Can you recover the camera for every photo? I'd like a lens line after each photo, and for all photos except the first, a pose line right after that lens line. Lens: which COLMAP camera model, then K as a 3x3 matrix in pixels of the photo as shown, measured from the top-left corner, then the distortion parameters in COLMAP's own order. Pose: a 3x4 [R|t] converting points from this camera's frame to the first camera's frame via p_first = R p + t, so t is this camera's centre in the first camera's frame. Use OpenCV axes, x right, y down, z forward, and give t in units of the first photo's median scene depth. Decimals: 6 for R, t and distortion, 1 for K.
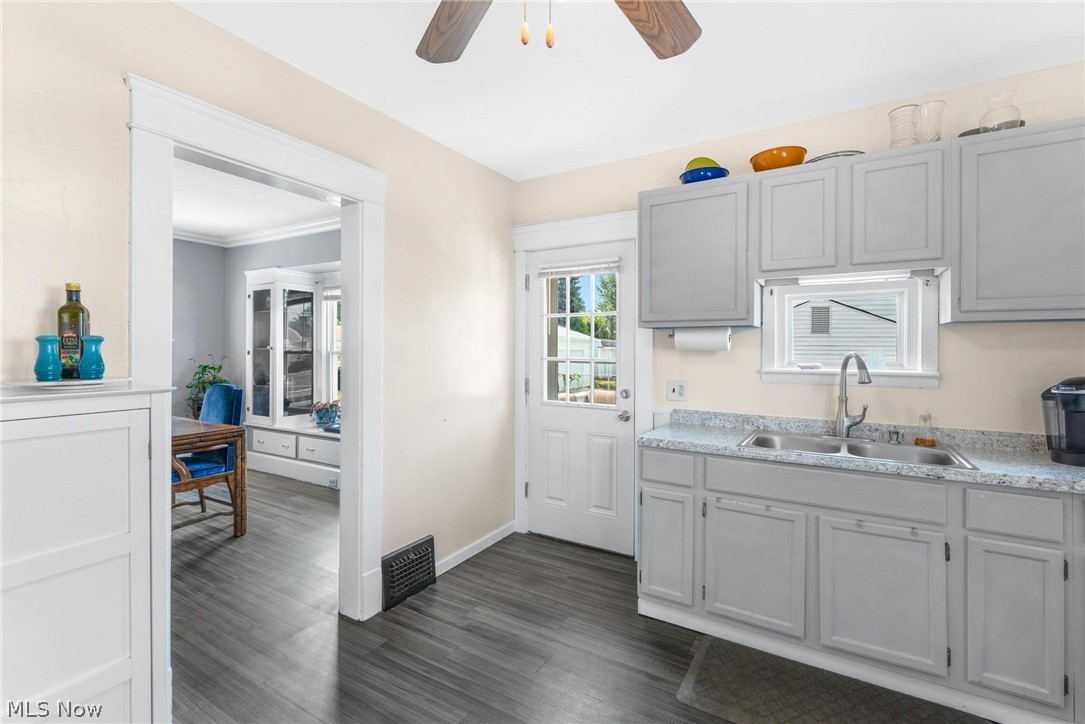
lens RADIAL K [[472.6, 0, 537.9], [0, 472.6, 356.3], [0, 0, 1]] dist [-0.003158, 0.000020]
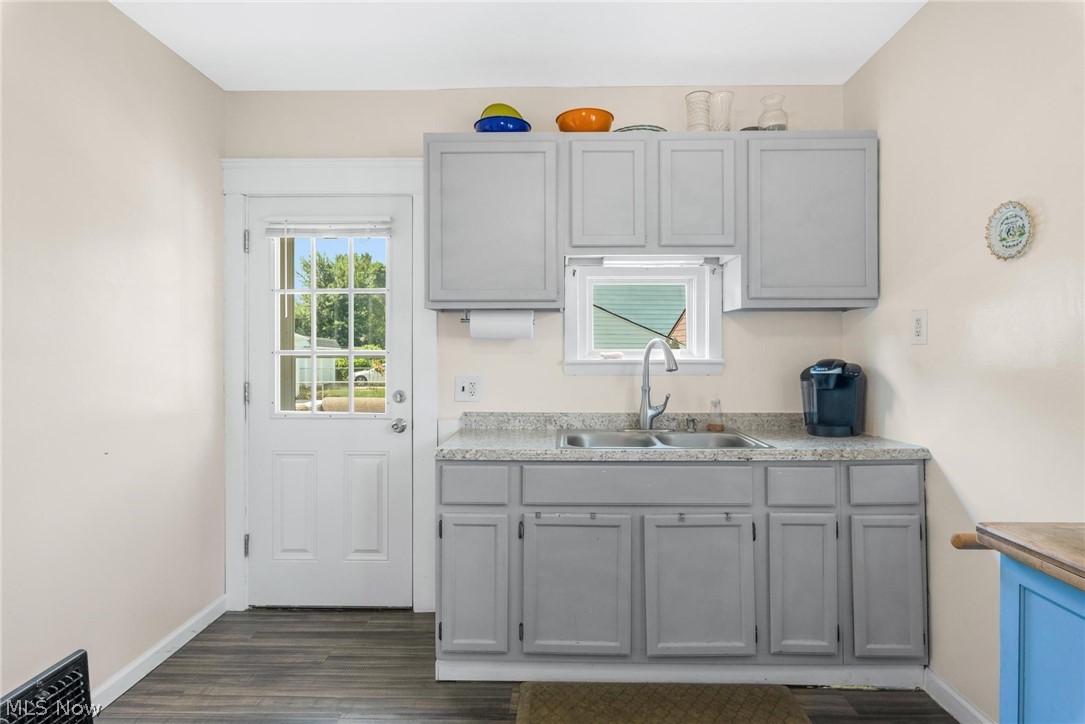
lens RADIAL K [[570.9, 0, 546.8], [0, 570.9, 353.8], [0, 0, 1]] dist [0.001900, -0.003207]
pose [[0.864735, -0.008406, 0.502157, -0.096108], [0.011107, 0.999935, -0.002388, 0.019971], [-0.502105, 0.007642, 0.864773, 0.108658]]
